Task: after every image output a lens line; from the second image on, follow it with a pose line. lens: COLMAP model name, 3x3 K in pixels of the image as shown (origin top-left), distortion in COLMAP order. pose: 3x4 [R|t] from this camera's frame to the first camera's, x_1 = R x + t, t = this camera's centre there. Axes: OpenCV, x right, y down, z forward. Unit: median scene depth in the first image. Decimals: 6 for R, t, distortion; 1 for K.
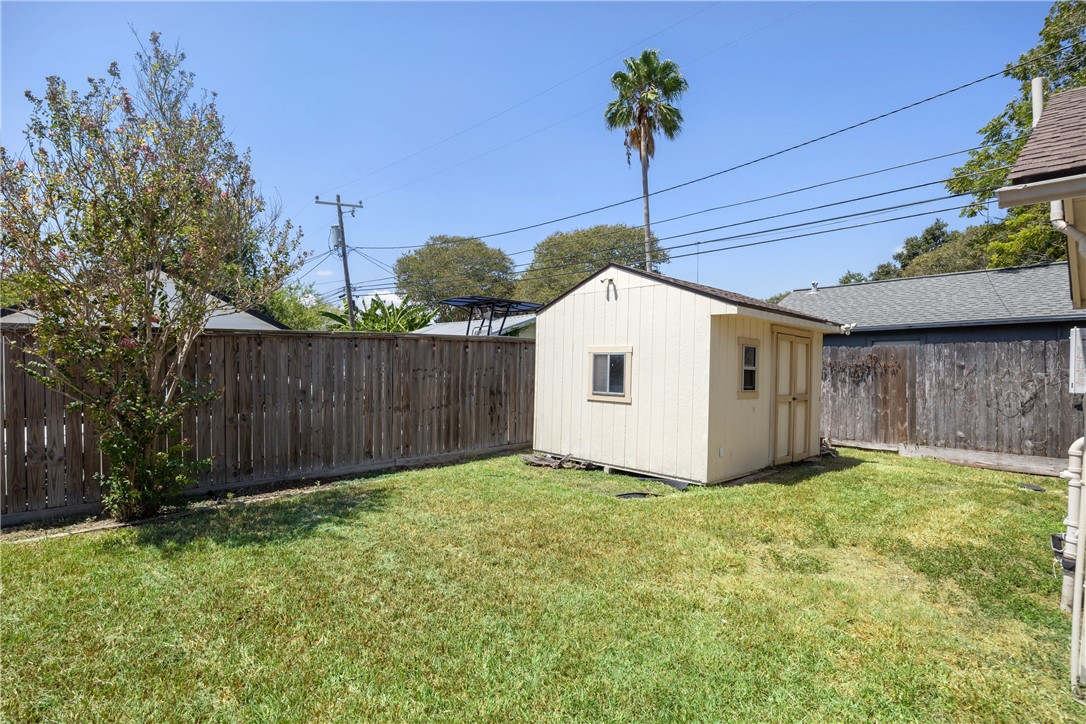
lens RADIAL K [[529.3, 0, 545.9], [0, 529.3, 360.4], [0, 0, 1]] dist [-0.002279, 0.001056]
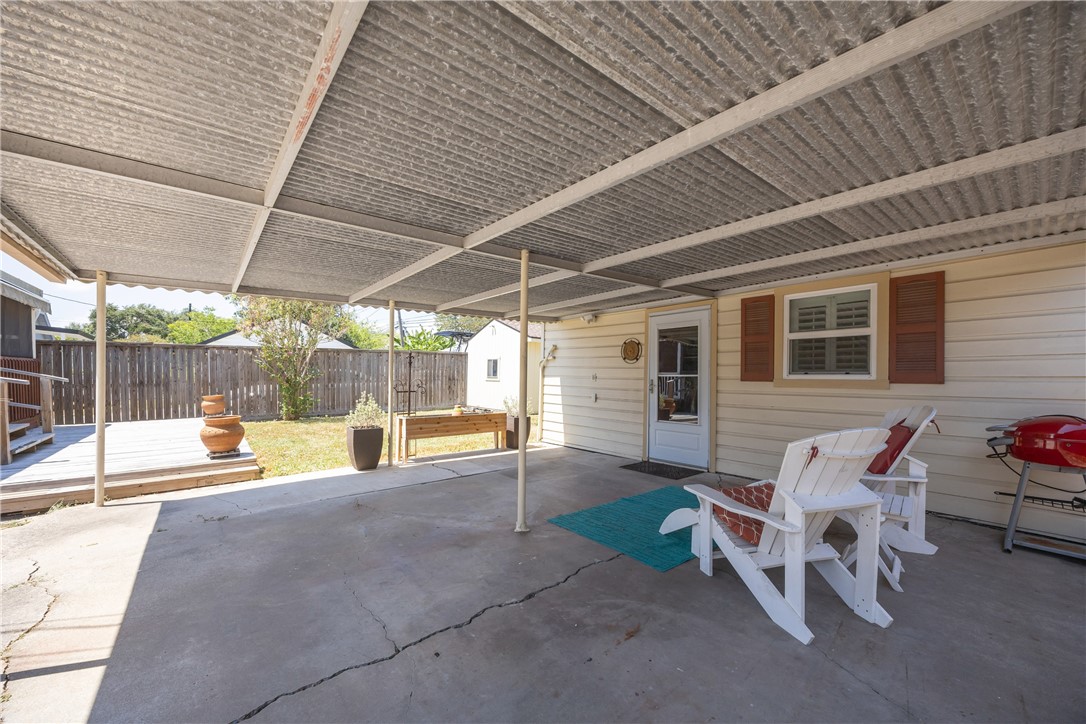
lens RADIAL K [[415.8, 0, 537.3], [0, 415.8, 372.3], [0, 0, 1]] dist [-0.000615, -0.000119]
pose [[0.997575, 0.000711, -0.069592, 0.438448], [-0.000787, 0.999999, -0.001065, 0.045602], [0.069591, 0.001118, 0.997575, -0.731040]]
